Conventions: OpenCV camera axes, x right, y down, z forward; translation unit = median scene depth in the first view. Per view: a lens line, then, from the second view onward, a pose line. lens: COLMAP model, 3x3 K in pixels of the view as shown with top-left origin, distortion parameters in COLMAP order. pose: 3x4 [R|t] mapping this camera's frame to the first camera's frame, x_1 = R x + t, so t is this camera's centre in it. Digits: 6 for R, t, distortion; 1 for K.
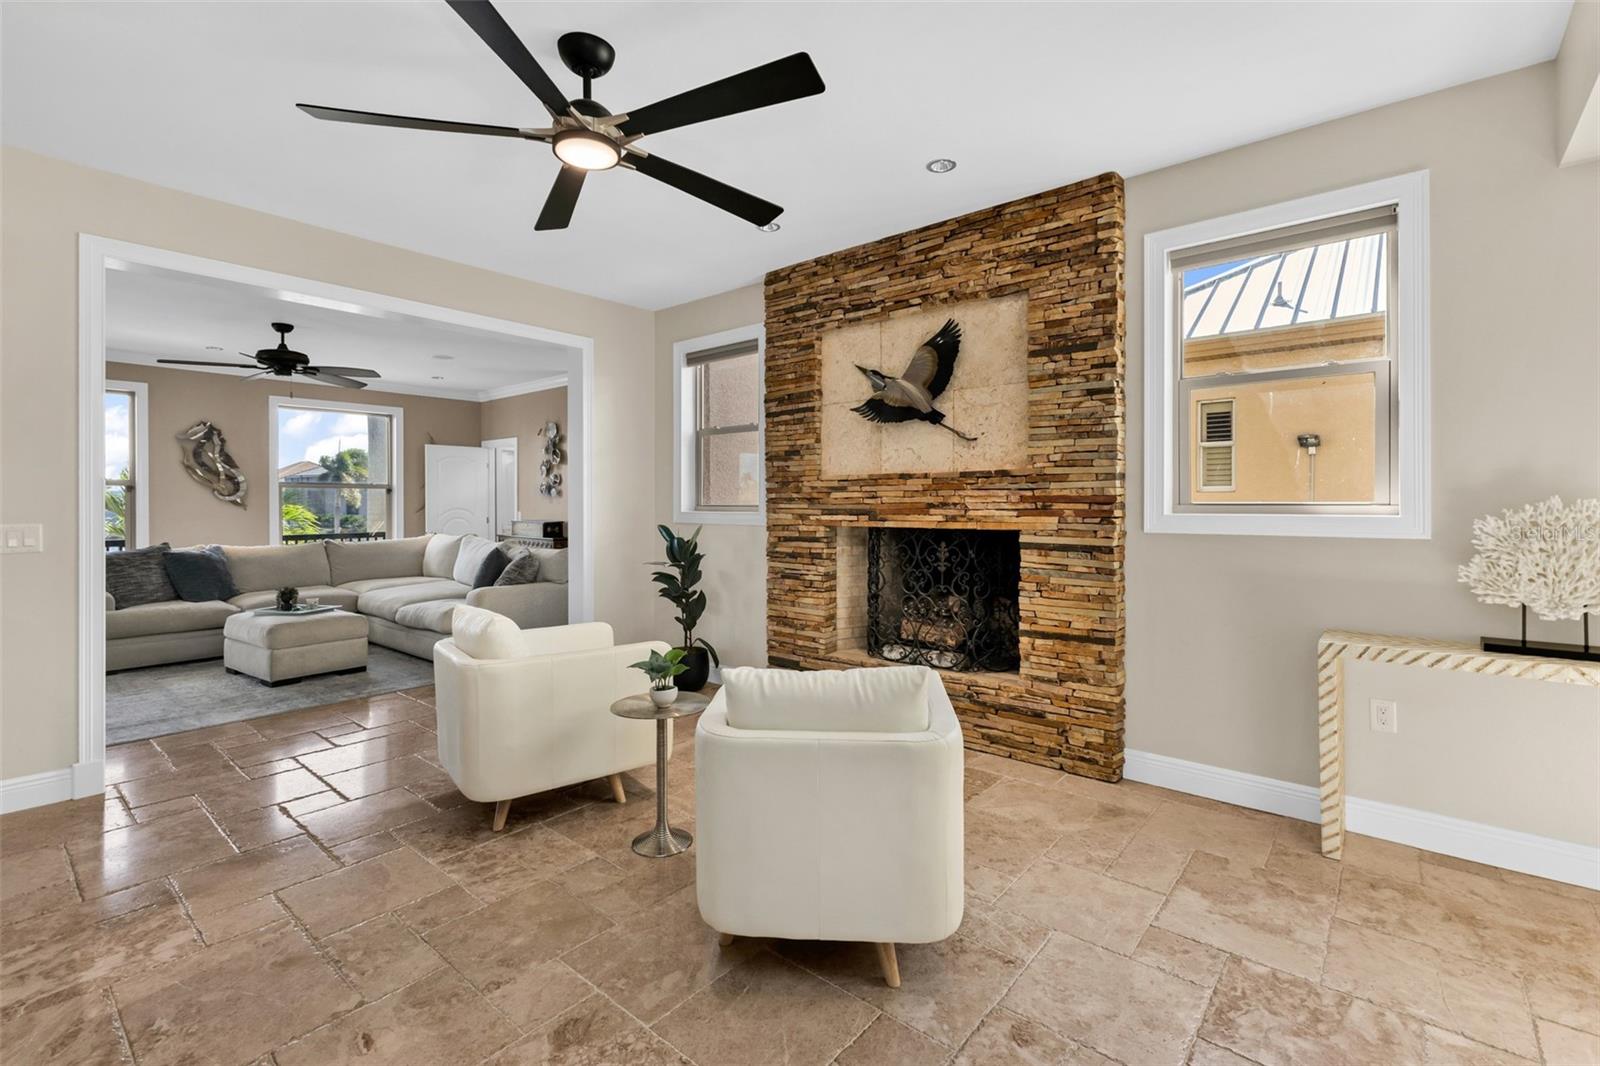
lens RADIAL K [[701.0, 0, 801.5], [0, 701.0, 501.8], [0, 0, 1]] dist [0.002680, -0.000229]
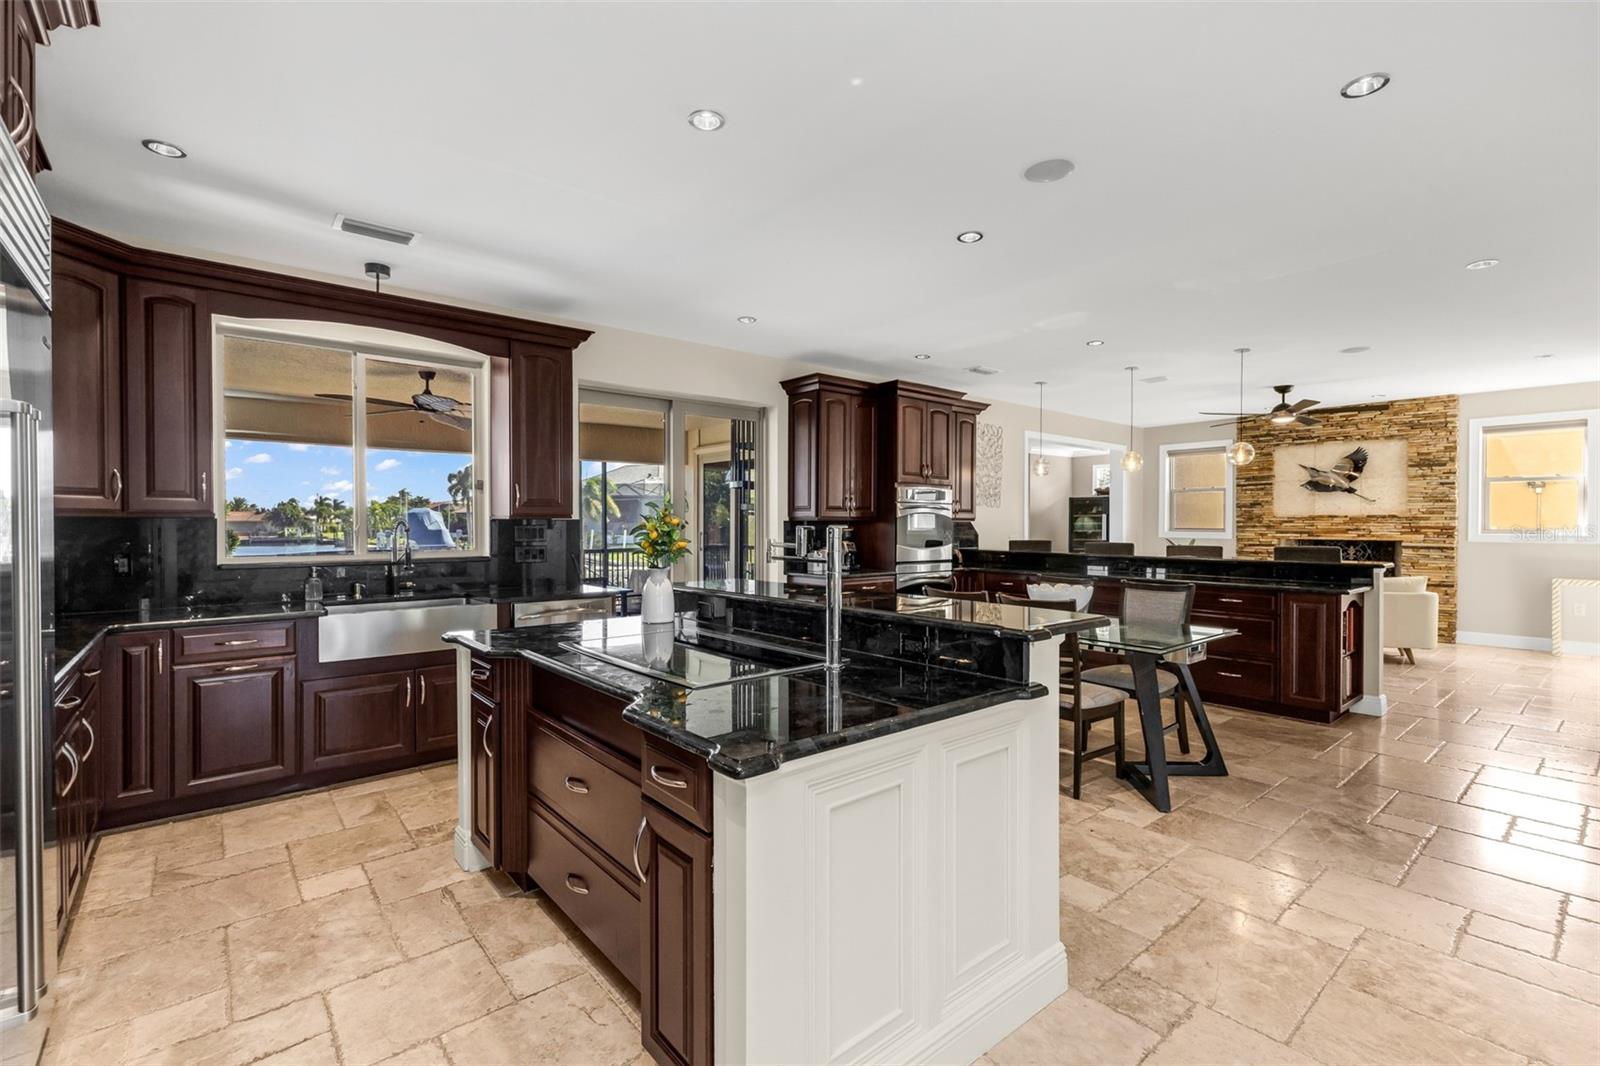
lens RADIAL K [[701.0, 0, 798.5], [0, 701.0, 530.6], [0, 0, 1]] dist [0.002680, -0.000229]
pose [[0.985336, 0.003167, -0.170595, -1.120649], [-0.001064, 0.999922, 0.012418, -0.017157], [0.170621, -0.012055, 0.985263, -1.456986]]
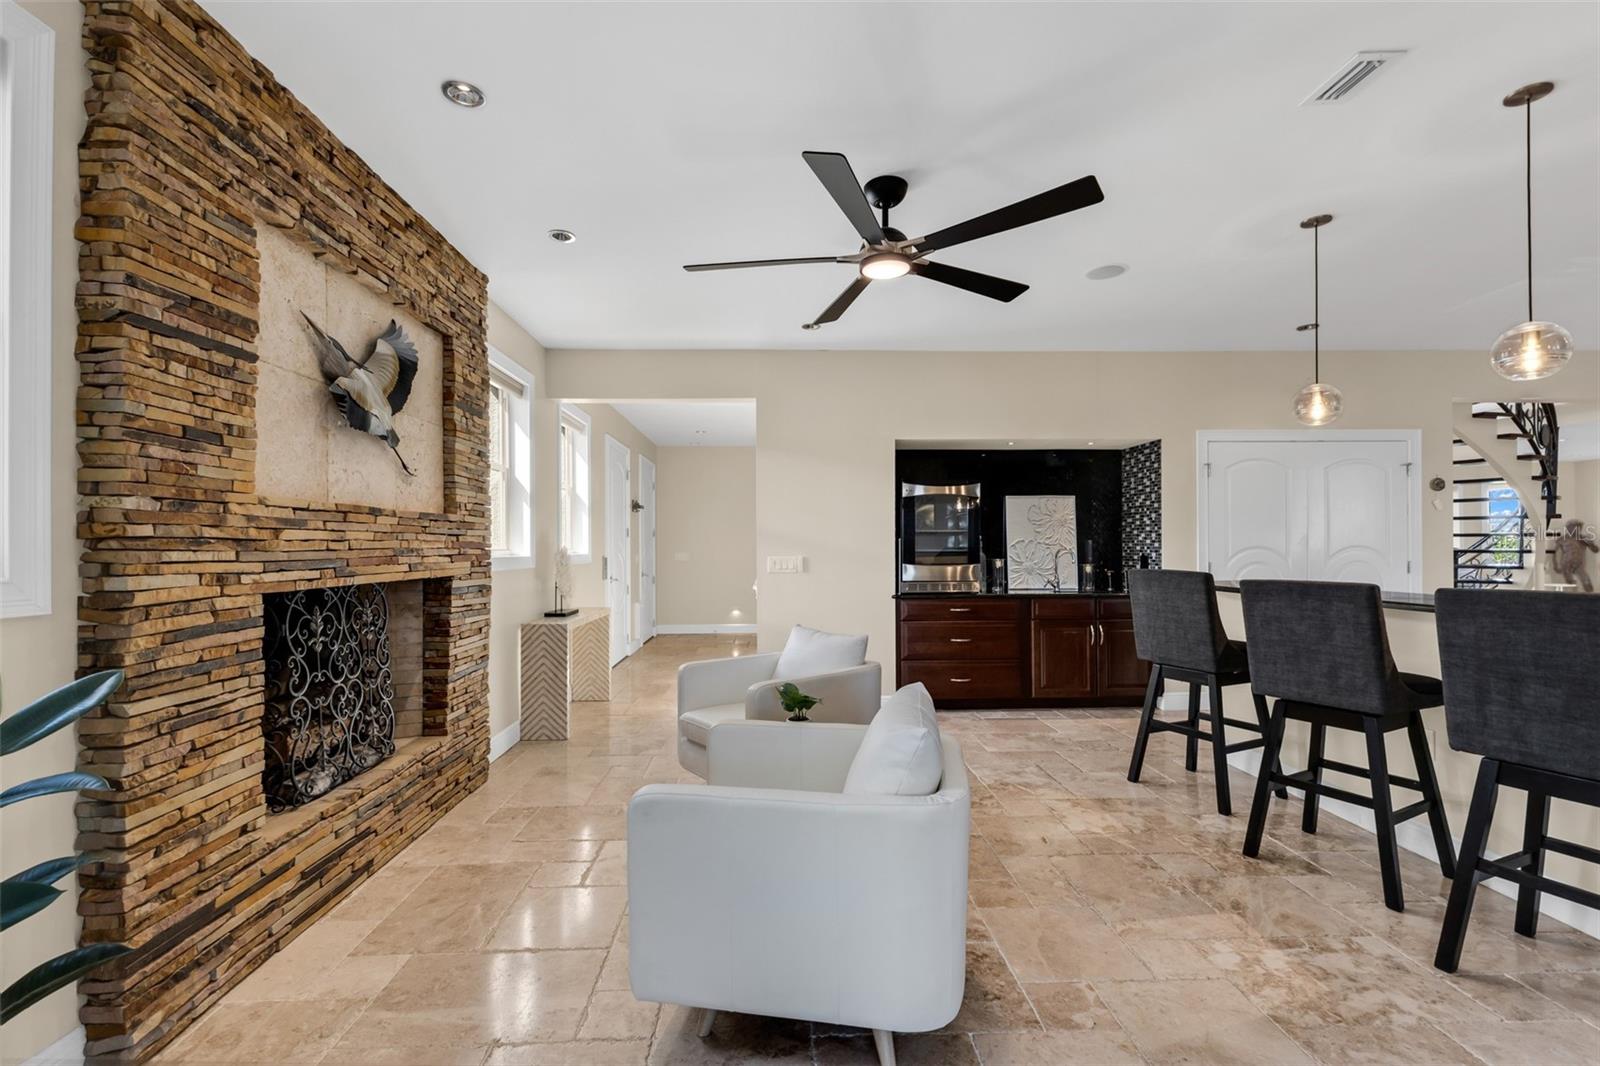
lens RADIAL K [[701.0, 0, 783.1], [0, 701.0, 546.5], [0, 0, 1]] dist [0.002680, -0.000229]
pose [[-0.653312, 0.007800, 0.757049, -0.653274], [0.008497, 0.999959, -0.002970, 0.005024], [-0.757041, 0.004492, -0.653352, 1.132138]]
